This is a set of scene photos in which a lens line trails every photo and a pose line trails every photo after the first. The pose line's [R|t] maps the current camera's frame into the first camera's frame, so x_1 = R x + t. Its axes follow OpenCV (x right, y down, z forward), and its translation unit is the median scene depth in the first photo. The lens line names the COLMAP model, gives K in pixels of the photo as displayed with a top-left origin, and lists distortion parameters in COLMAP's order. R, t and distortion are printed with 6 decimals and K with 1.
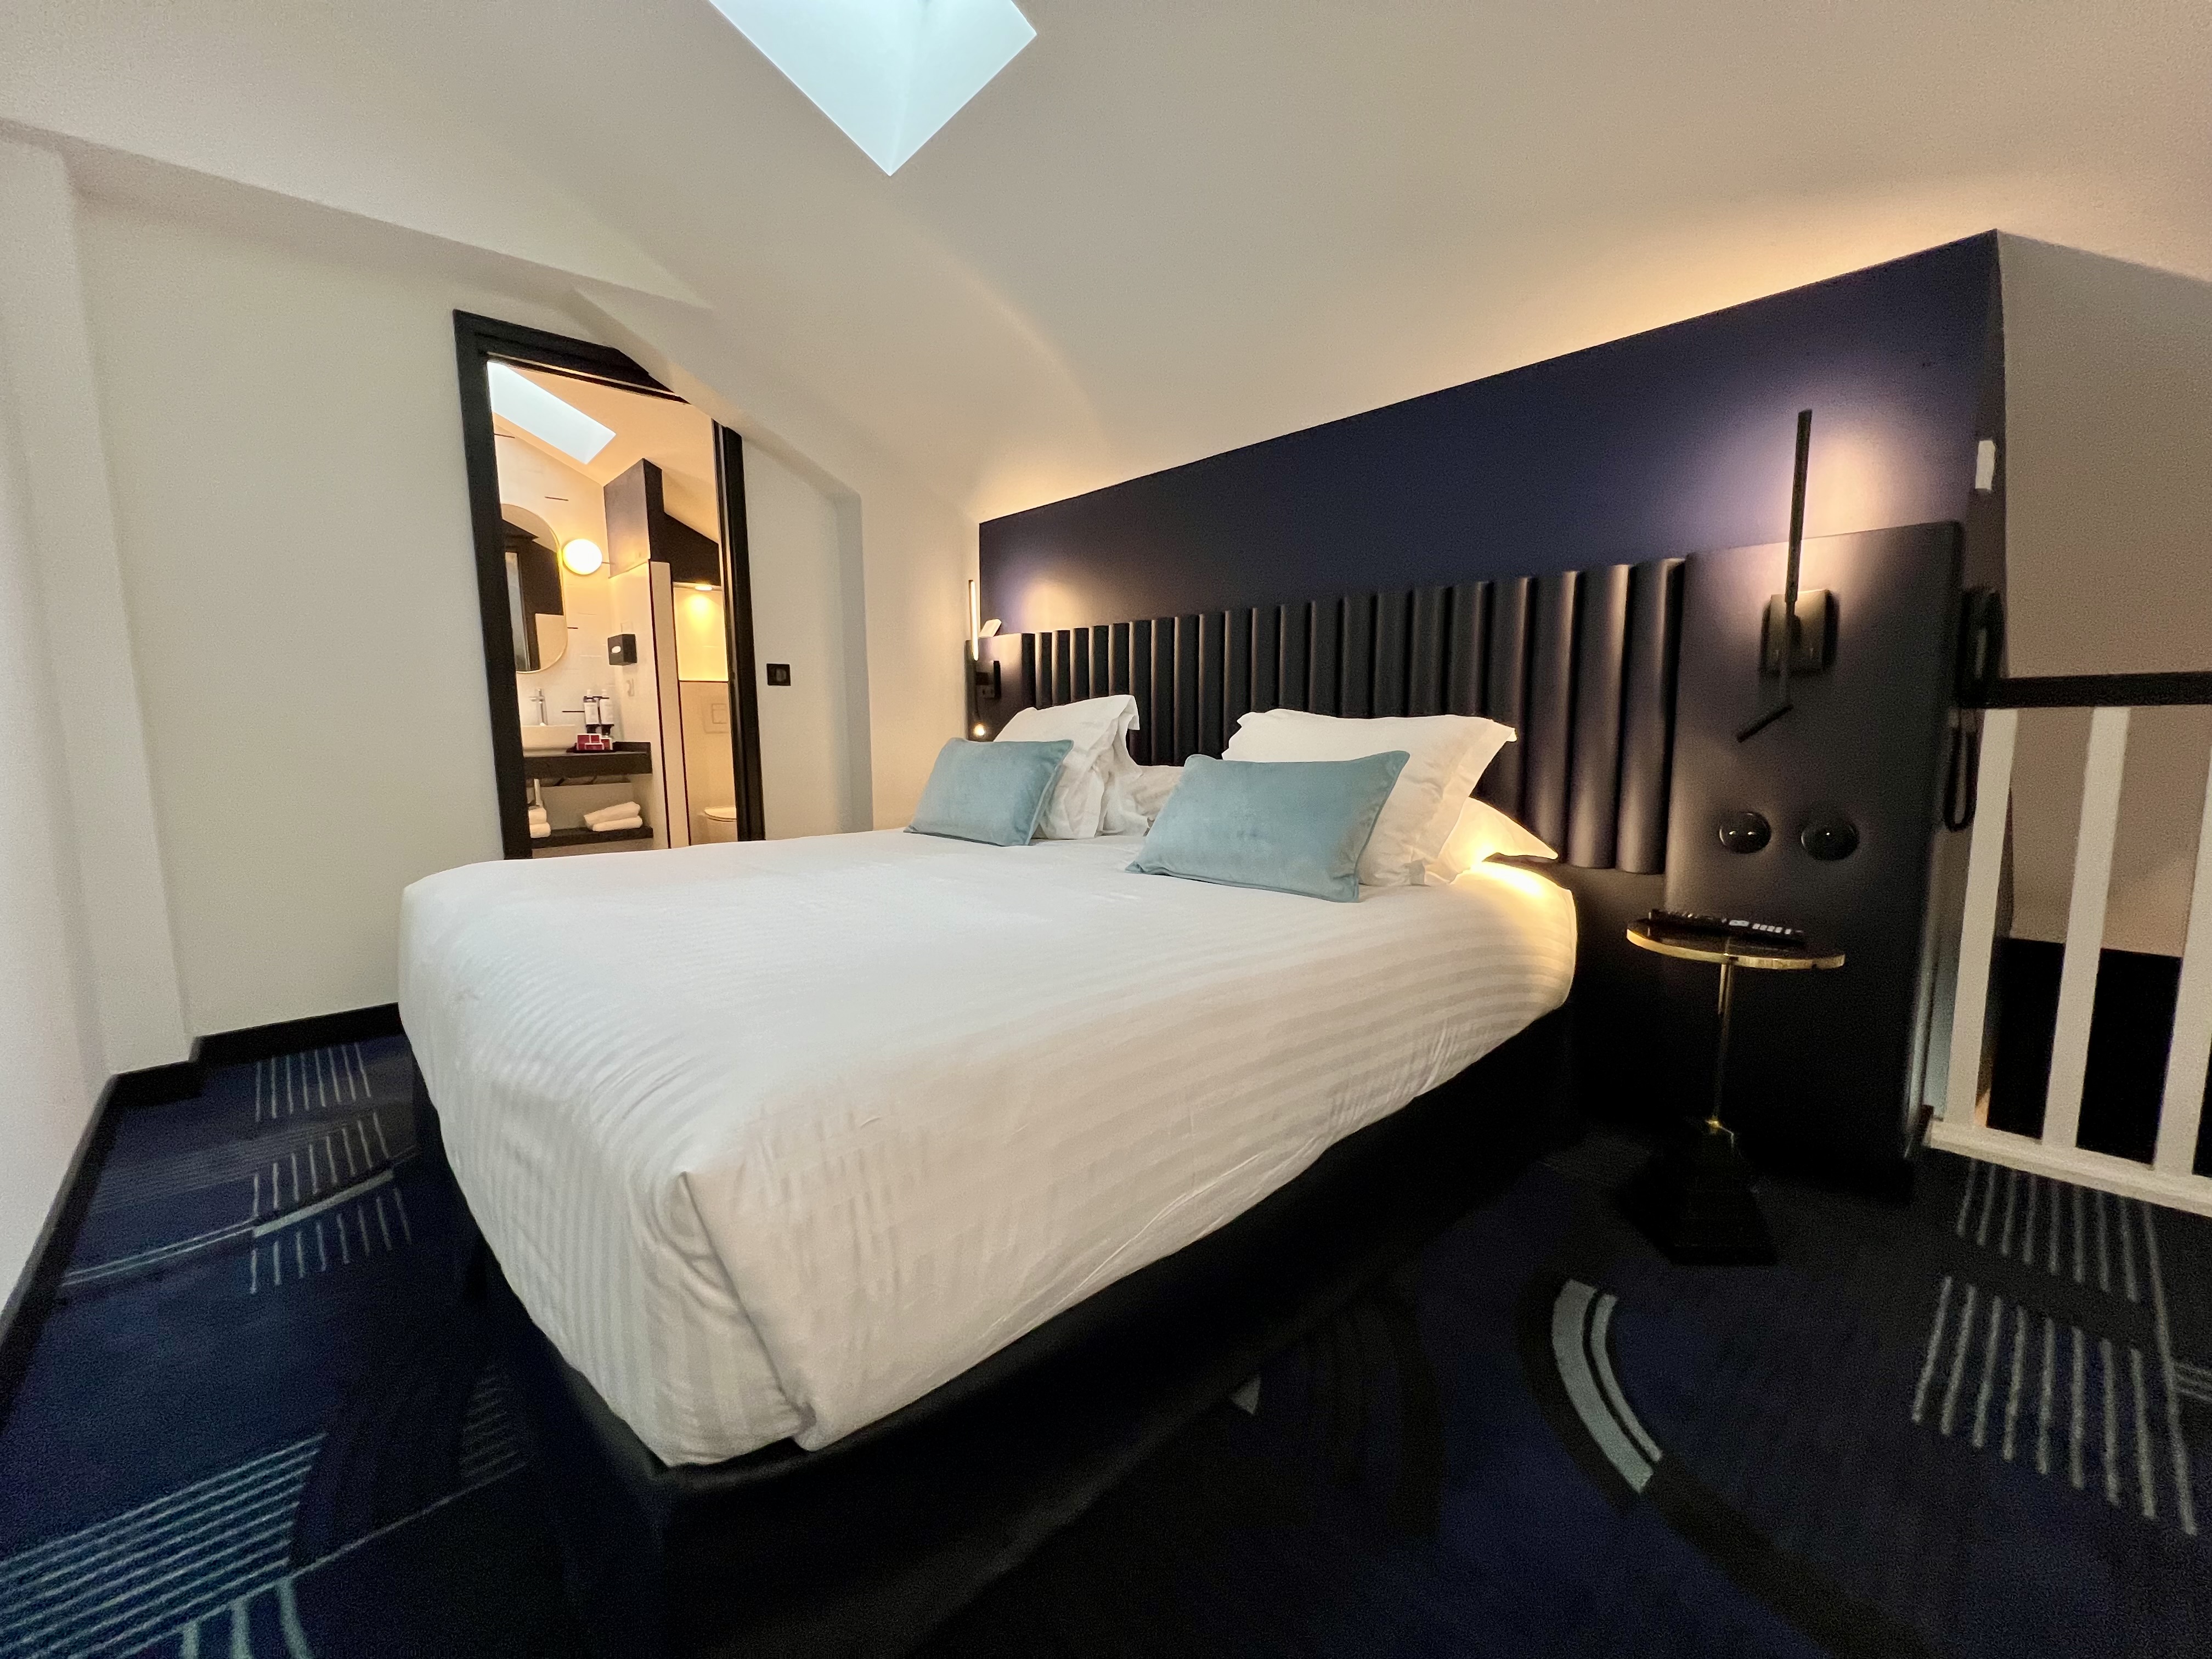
lens RADIAL K [[892.6, 0, 1106.1], [0, 892.6, 830.0], [0, 0, 1]] dist [-0.001155, -0.000021]
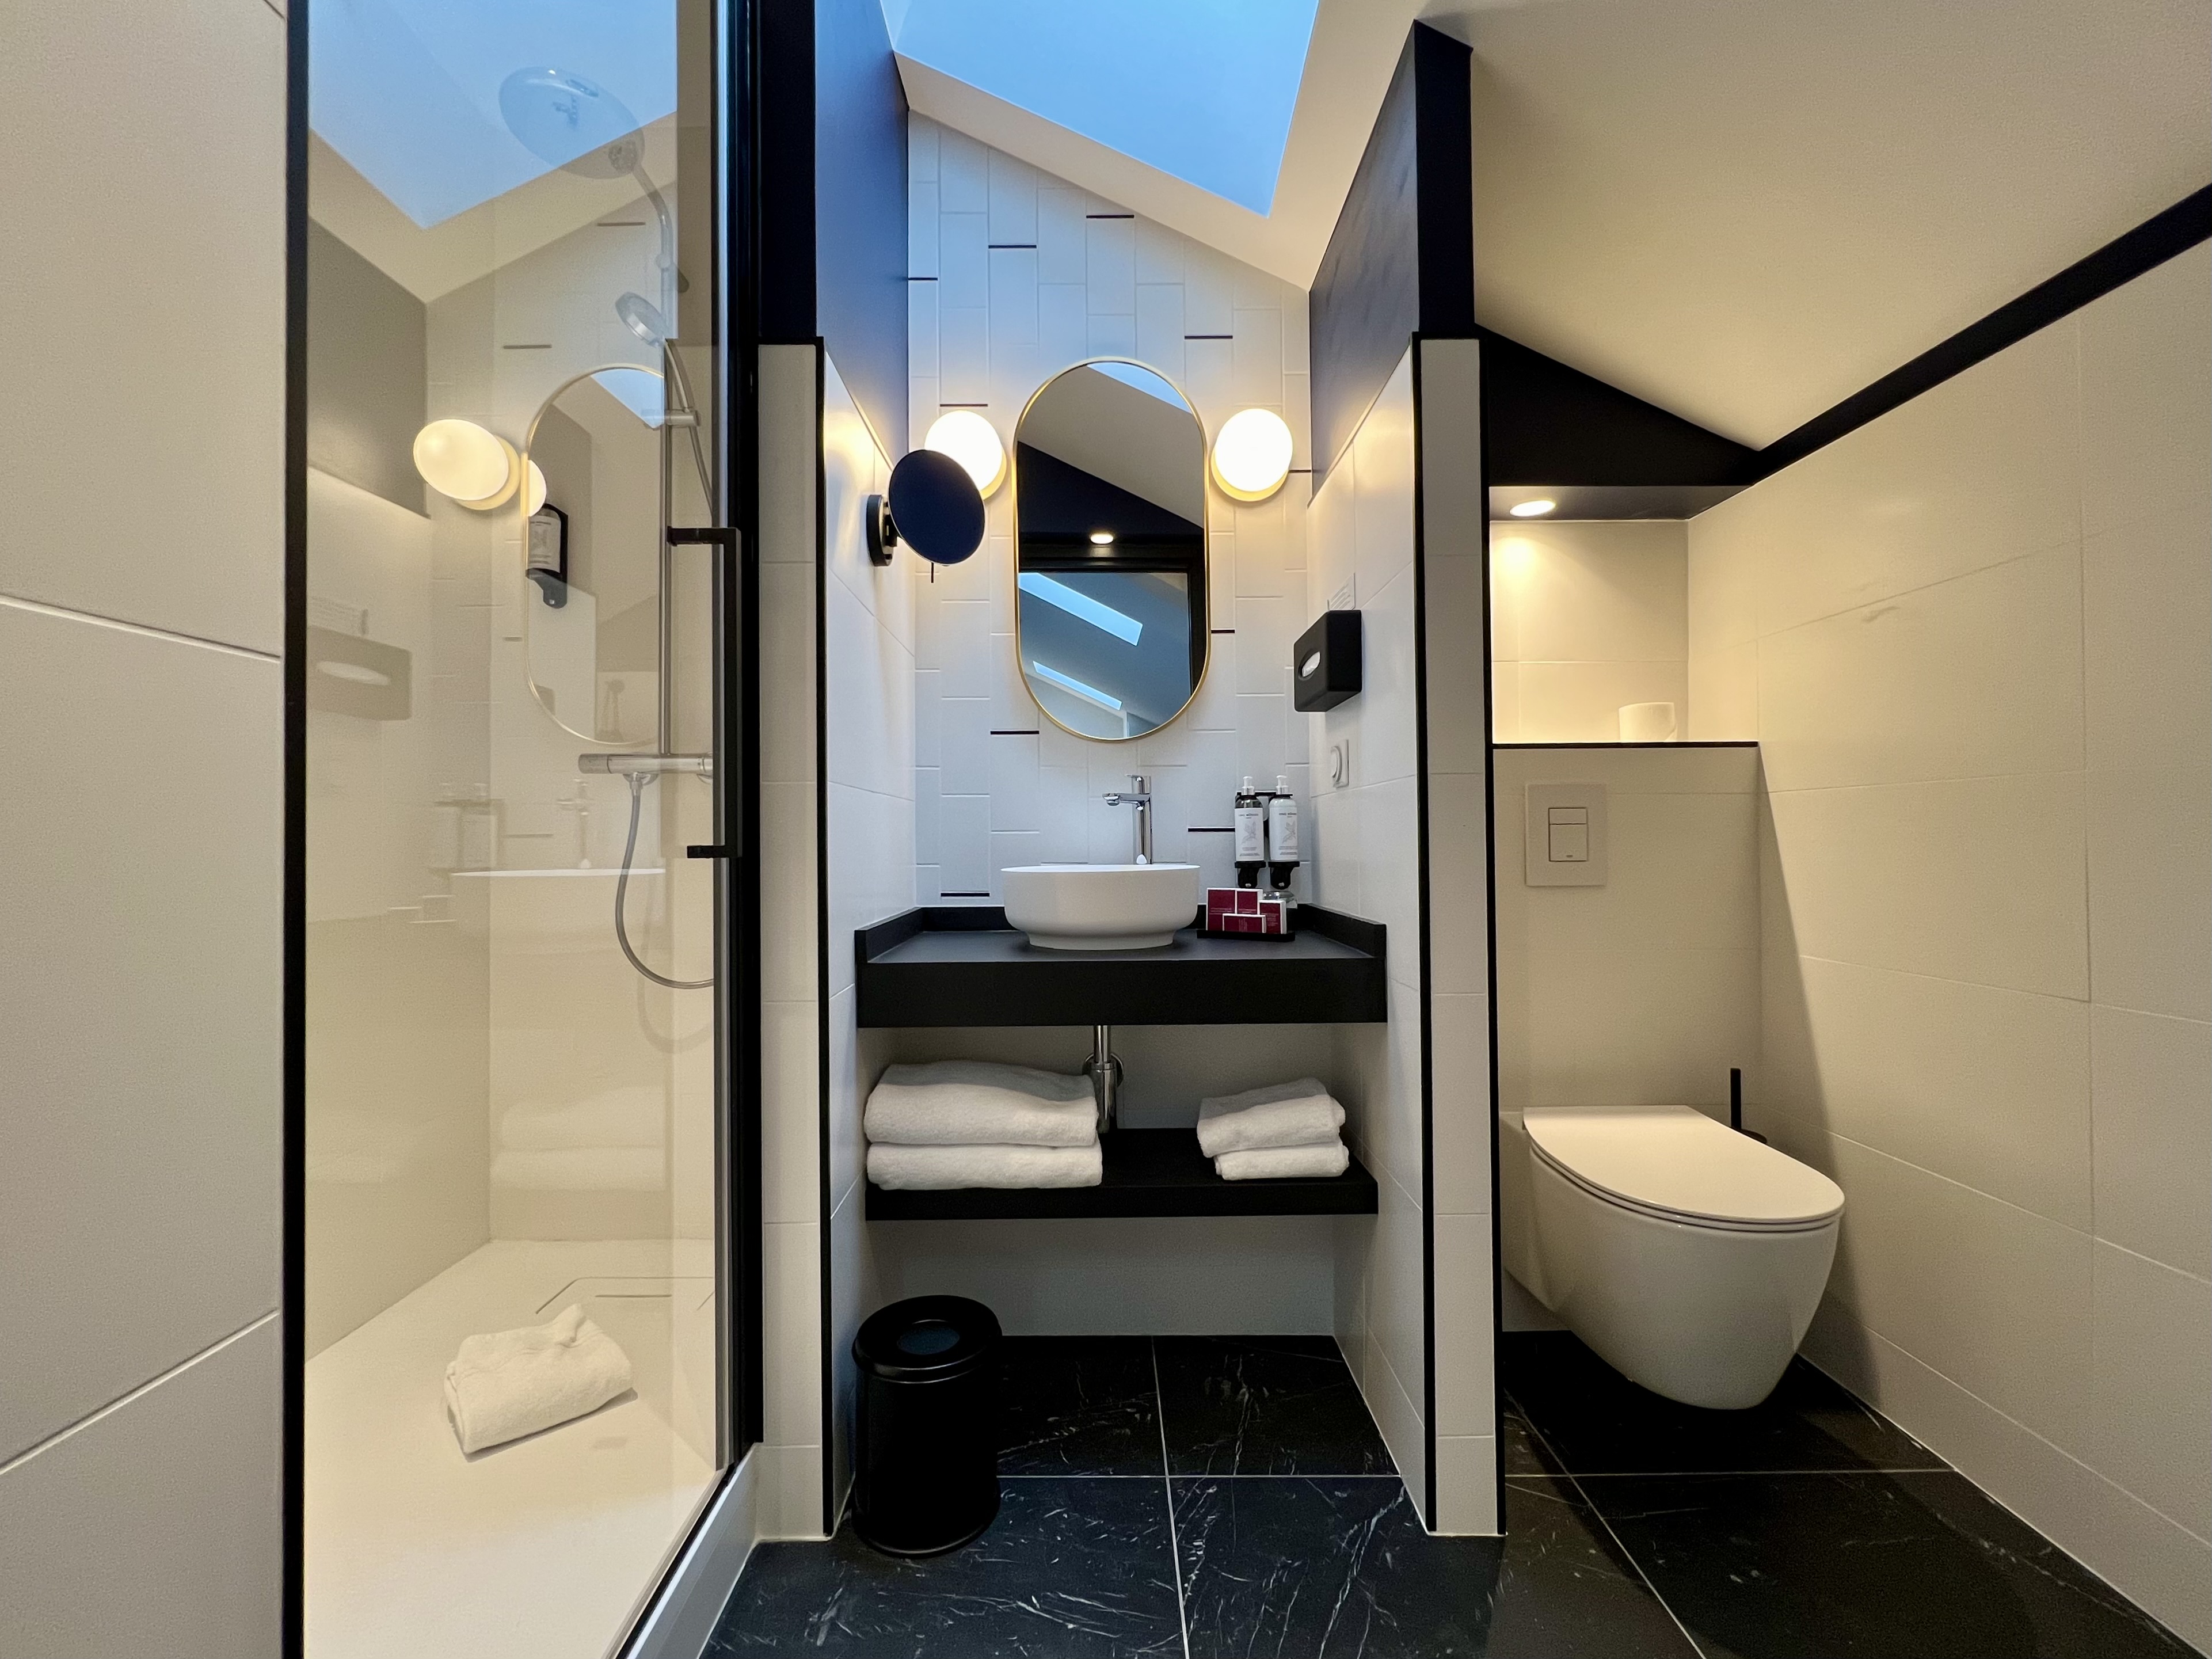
lens RADIAL K [[892.6, 0, 1107.1], [0, 892.6, 837.1], [0, 0, 1]] dist [-0.001155, -0.000021]
pose [[0.731315, -0.005493, -0.682017, -0.357759], [-0.085591, 0.991323, -0.099762, -0.086103], [0.676648, 0.131332, 0.724500, 0.681175]]
